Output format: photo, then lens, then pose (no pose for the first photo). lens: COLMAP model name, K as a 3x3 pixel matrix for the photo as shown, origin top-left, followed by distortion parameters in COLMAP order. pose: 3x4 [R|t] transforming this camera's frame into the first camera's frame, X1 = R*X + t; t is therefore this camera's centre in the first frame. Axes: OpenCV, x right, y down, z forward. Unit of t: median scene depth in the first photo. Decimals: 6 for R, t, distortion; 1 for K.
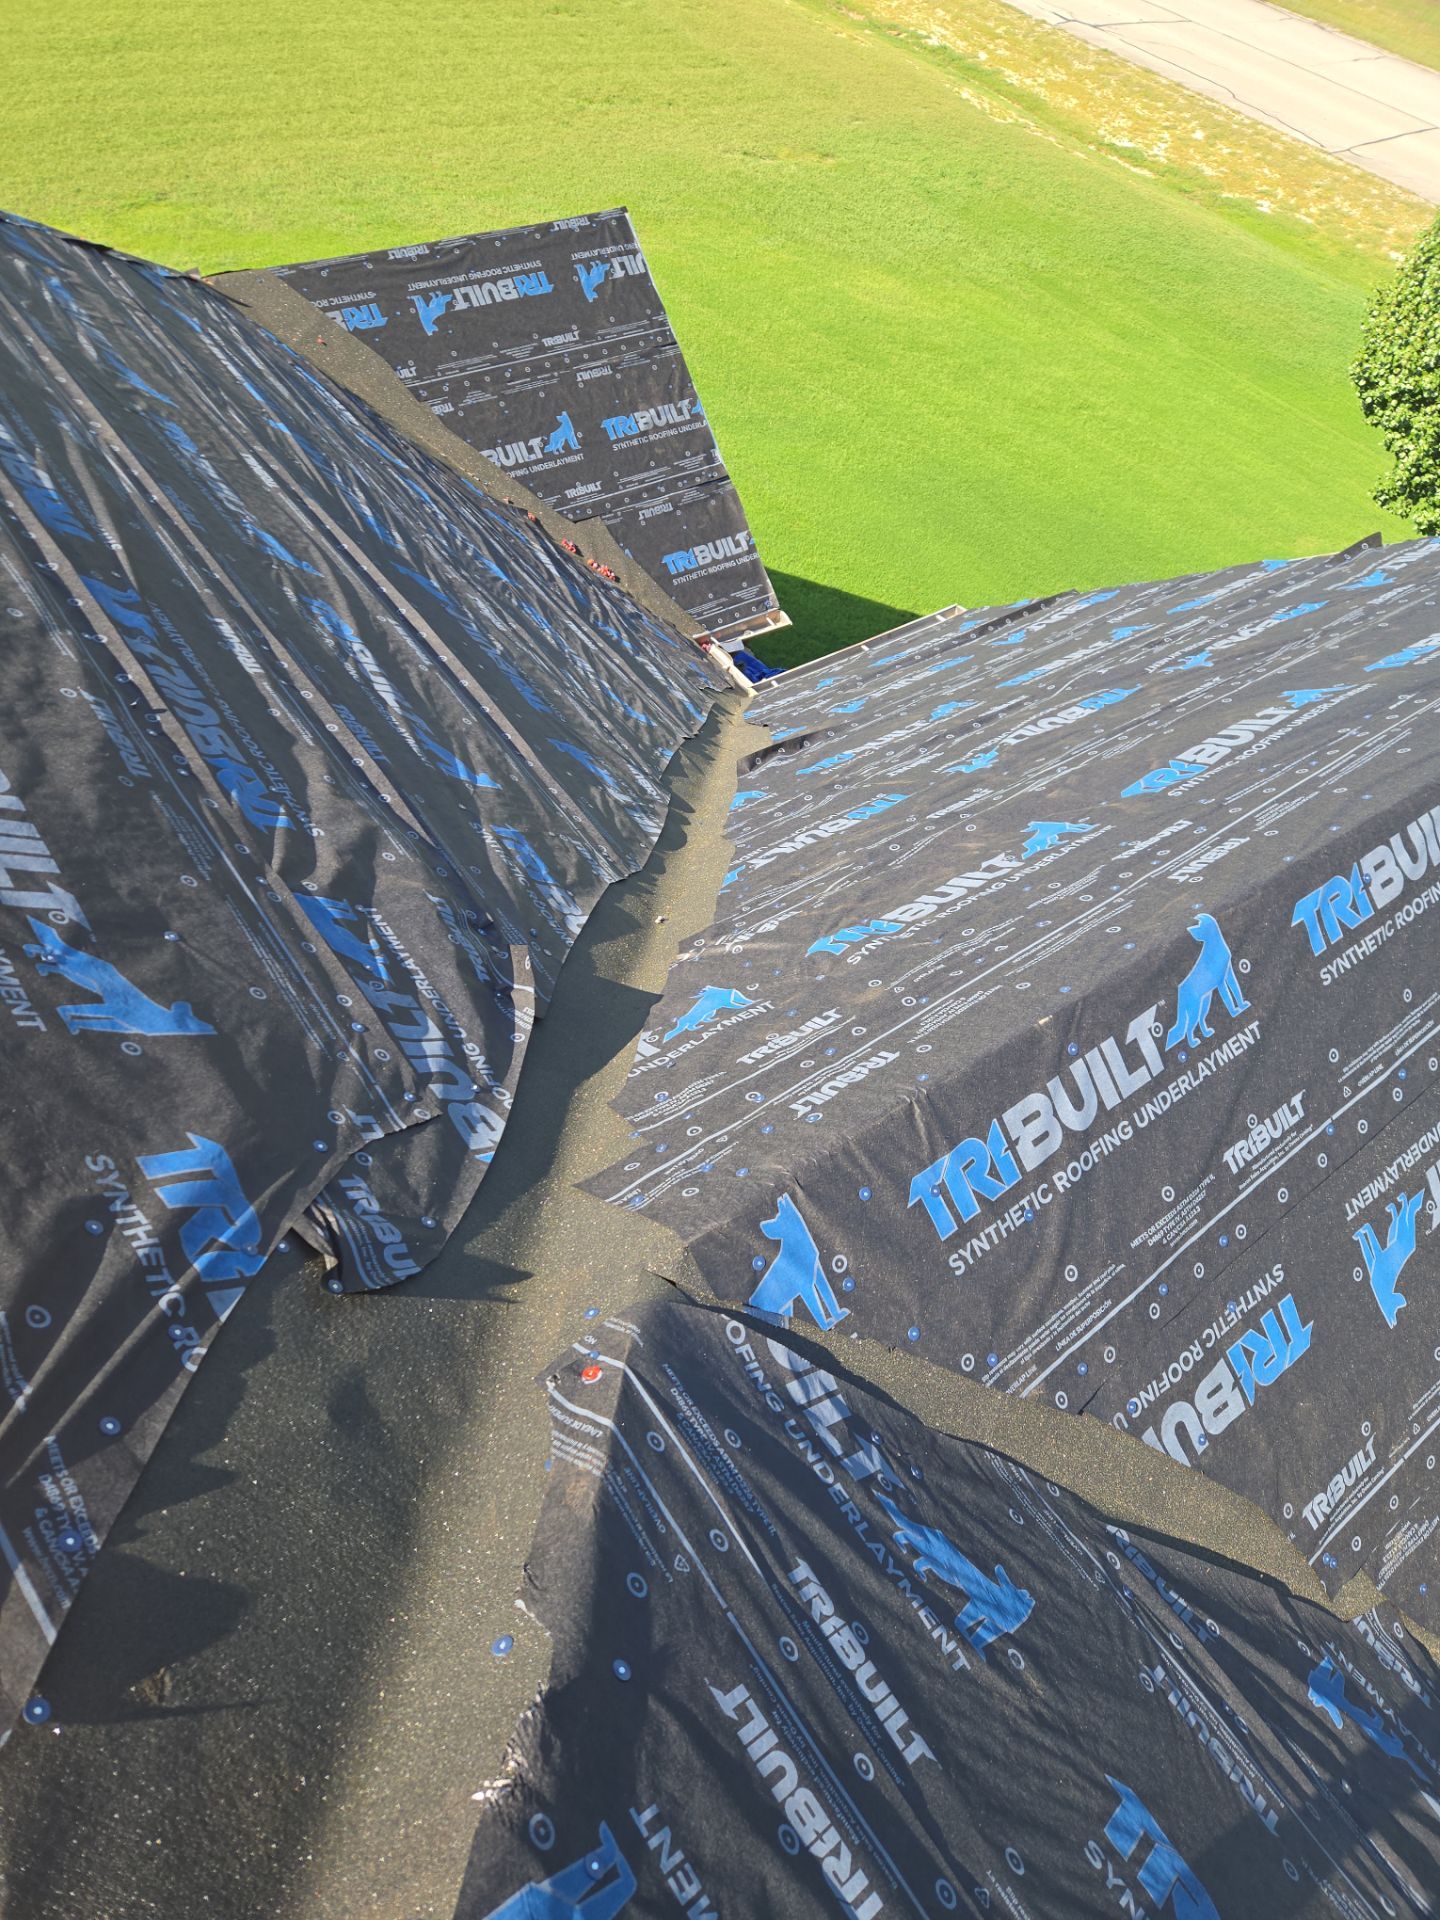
lens RADIAL K [[1271.7, 0, 717.2], [0, 1271.7, 956.9], [0, 0, 1]] dist [0.078440, -0.065259]
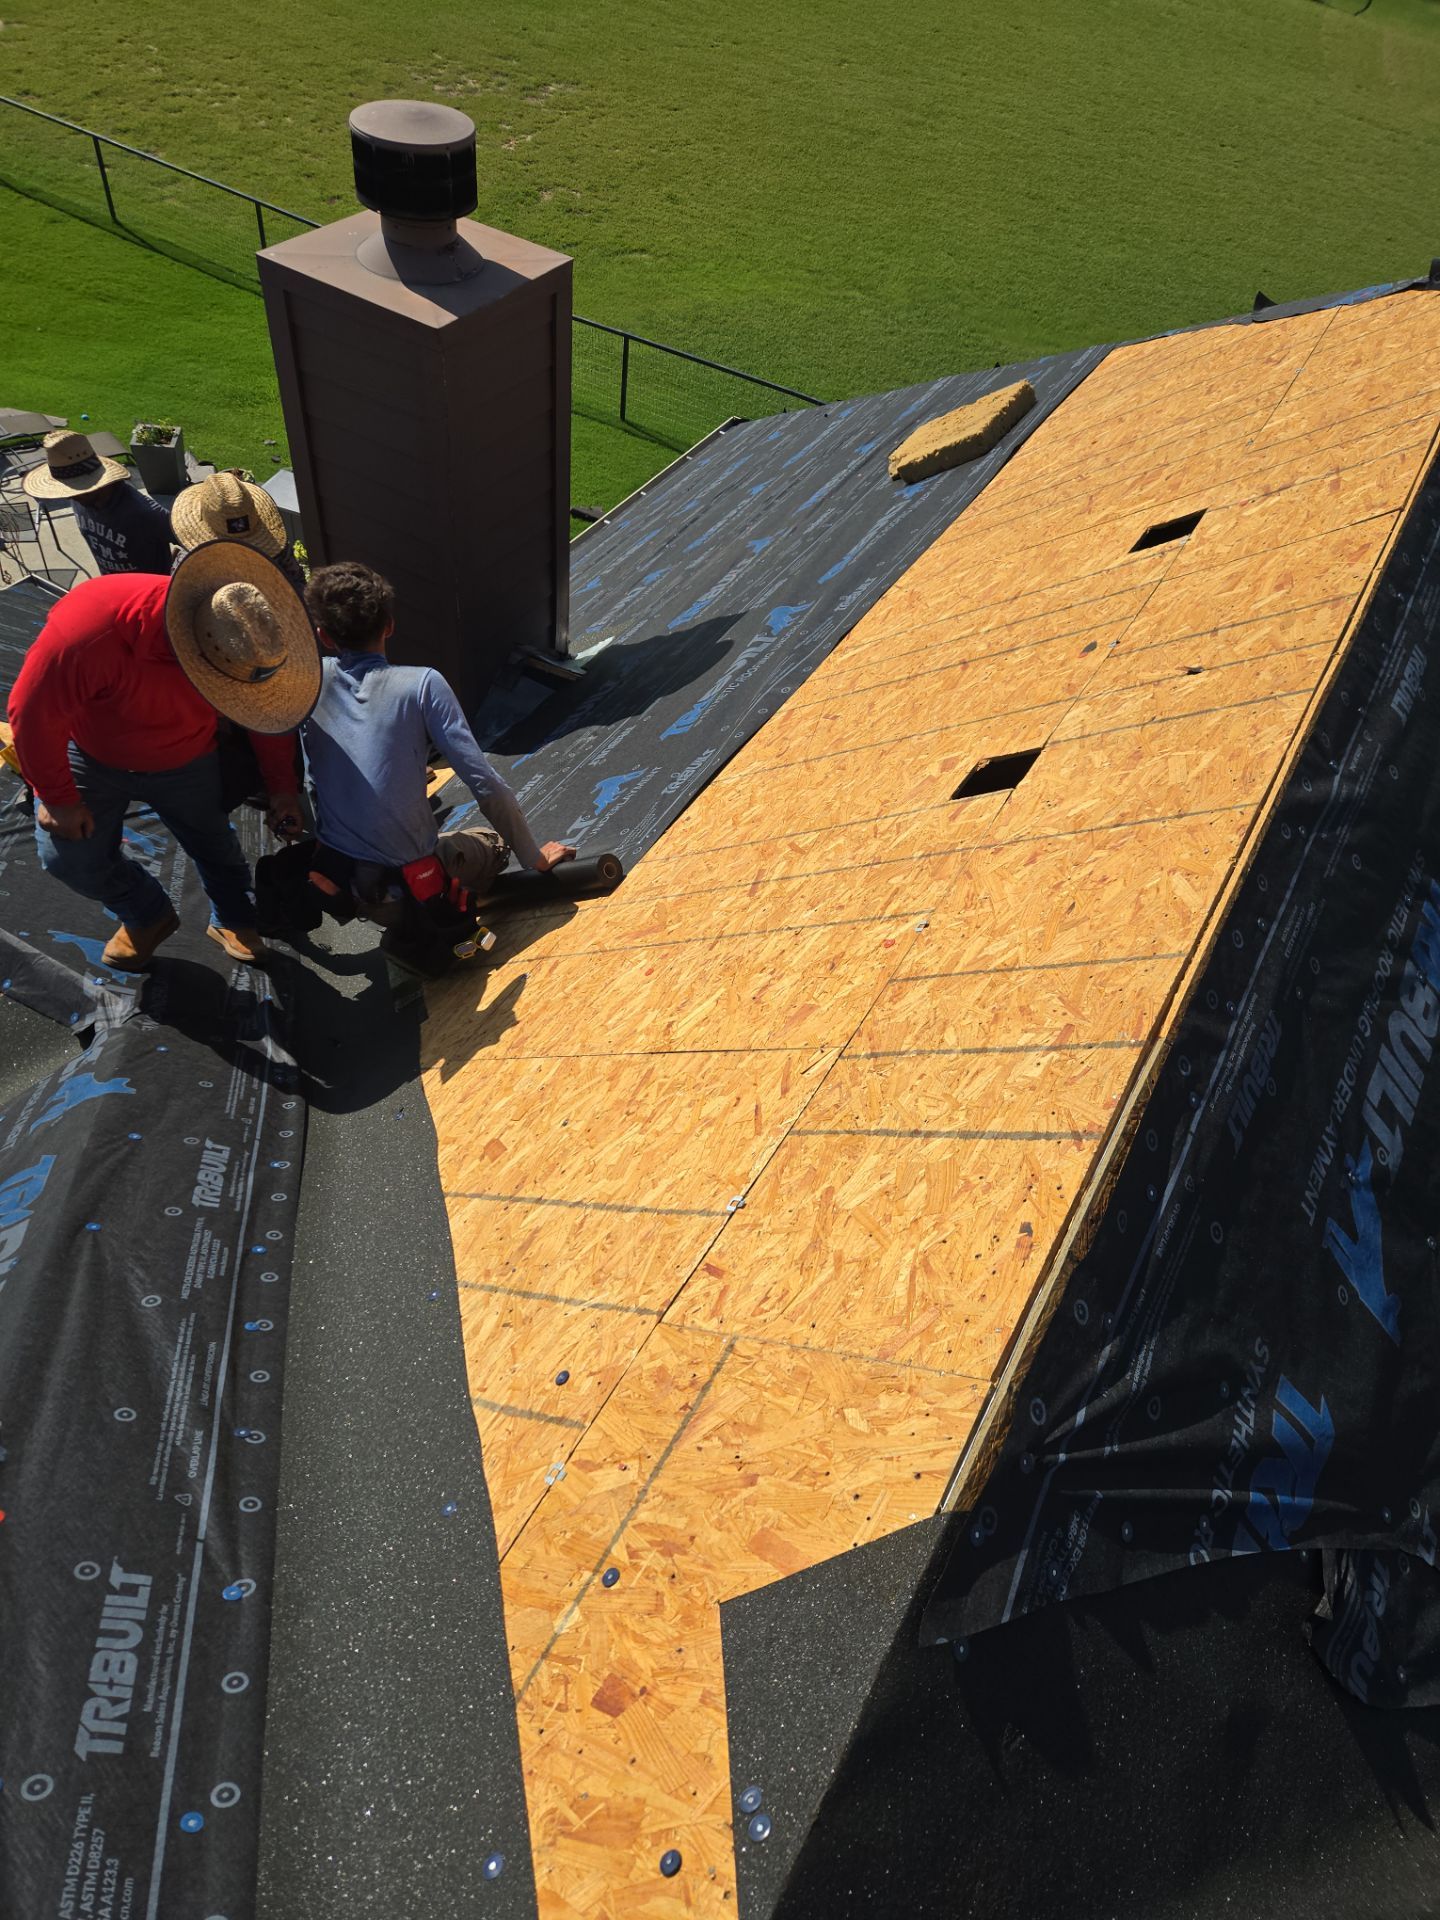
lens RADIAL K [[1271.7, 0, 722.0], [0, 1271.7, 968.3], [0, 0, 1]] dist [0.078440, -0.065259]
pose [[0.398618, 0.644455, -0.652520, -0.082355], [-0.745902, 0.641780, 0.178184, 0.049097], [0.533605, 0.415689, 0.736525, -0.065784]]
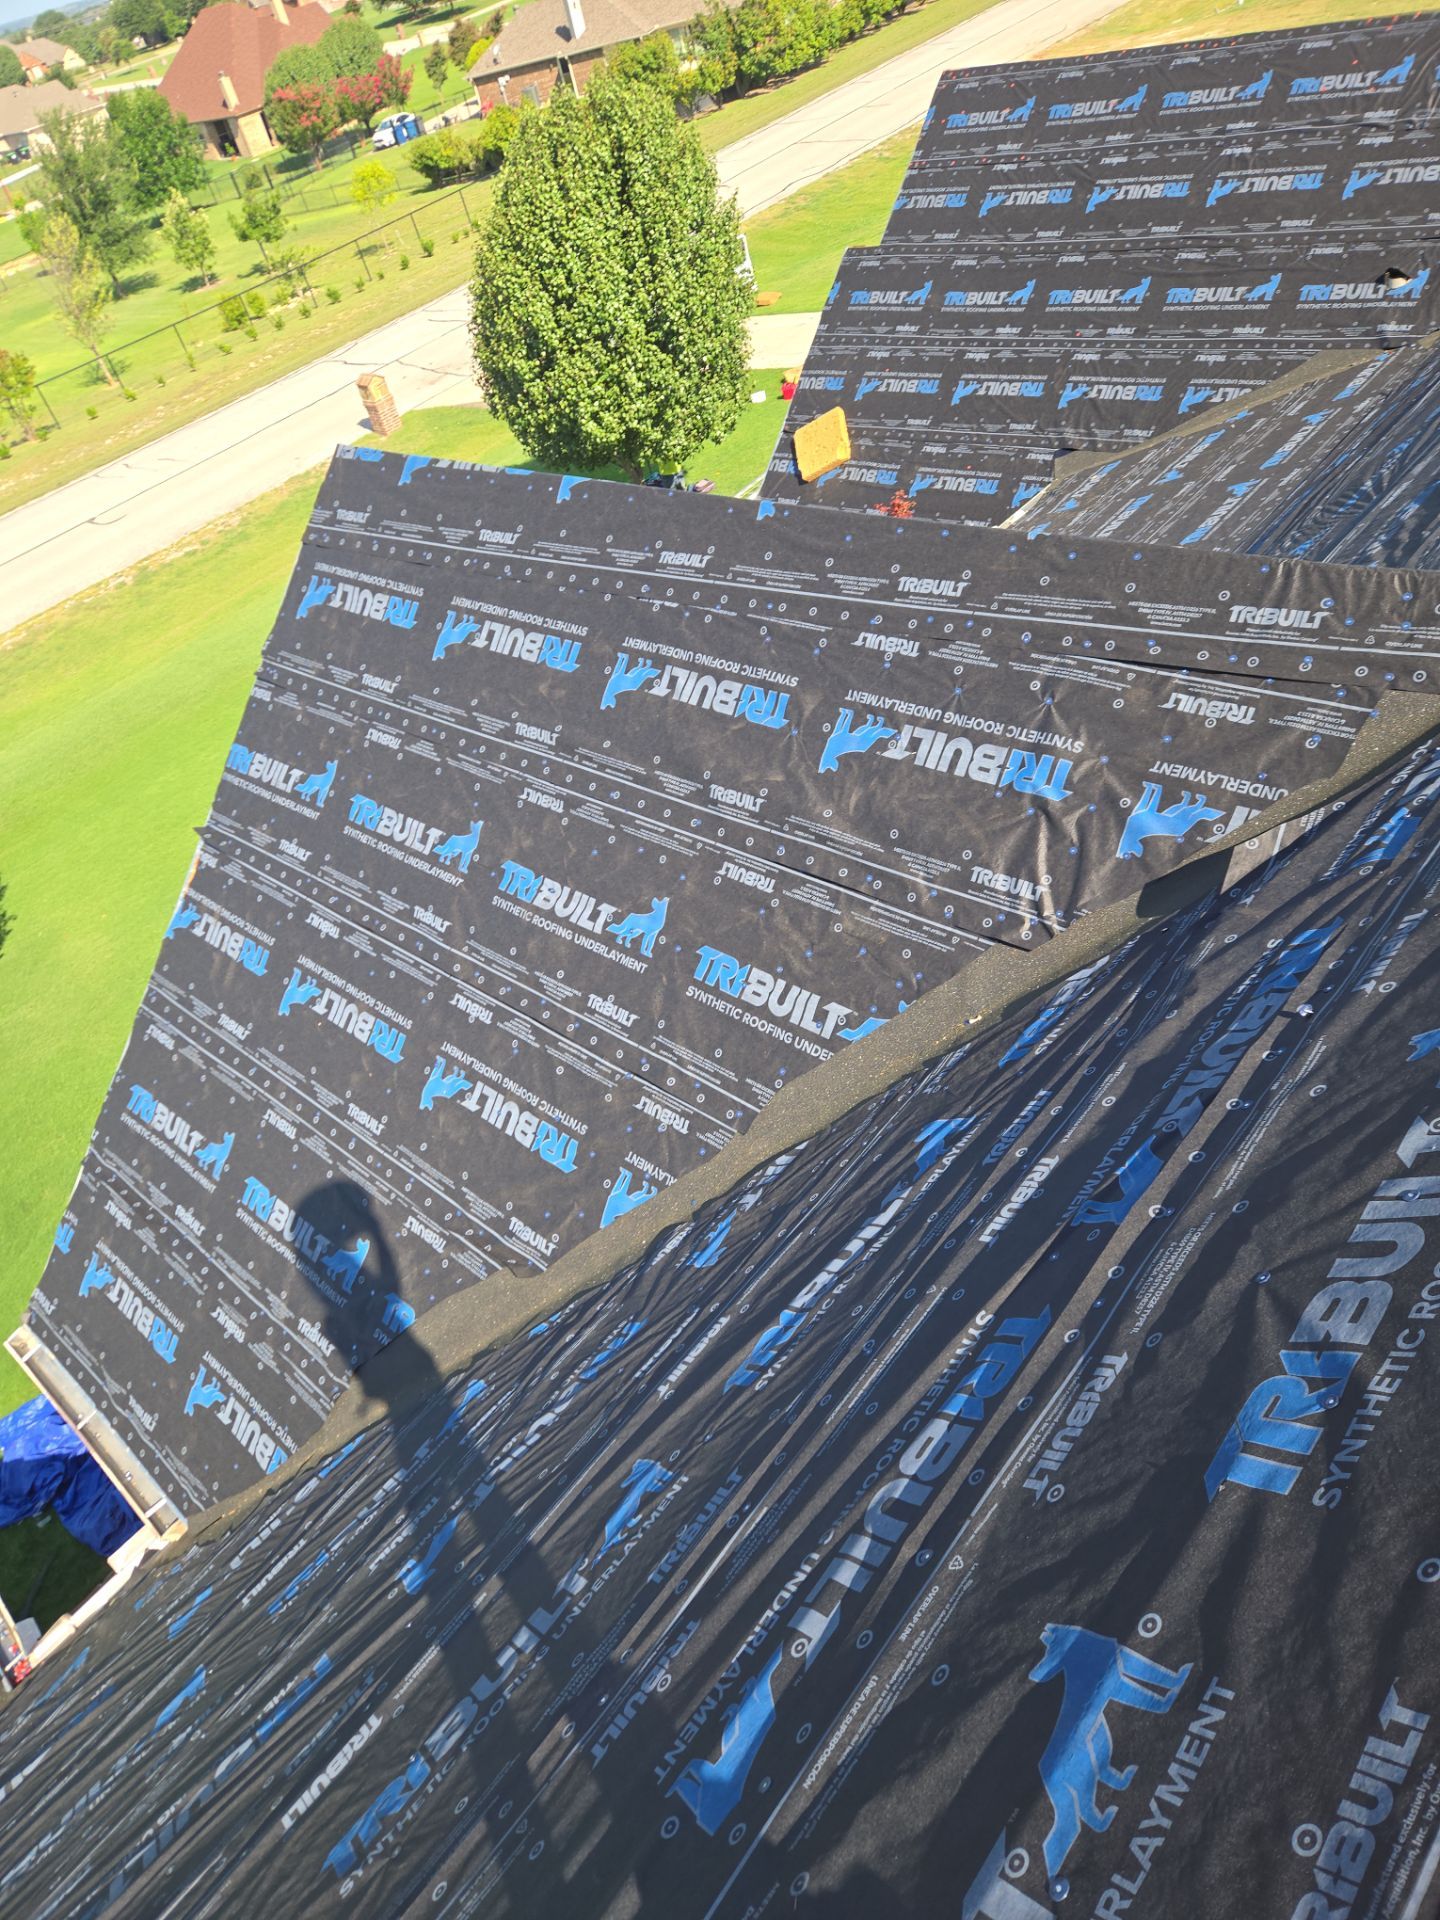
lens RADIAL K [[1271.7, 0, 719.2], [0, 1271.7, 959.5], [0, 0, 1]] dist [0.078440, -0.065259]
pose [[-0.235760, -0.686180, 0.688168, -0.790945], [0.865457, 0.173856, 0.469850, -0.818967], [-0.442043, 0.706351, 0.552870, 0.542798]]
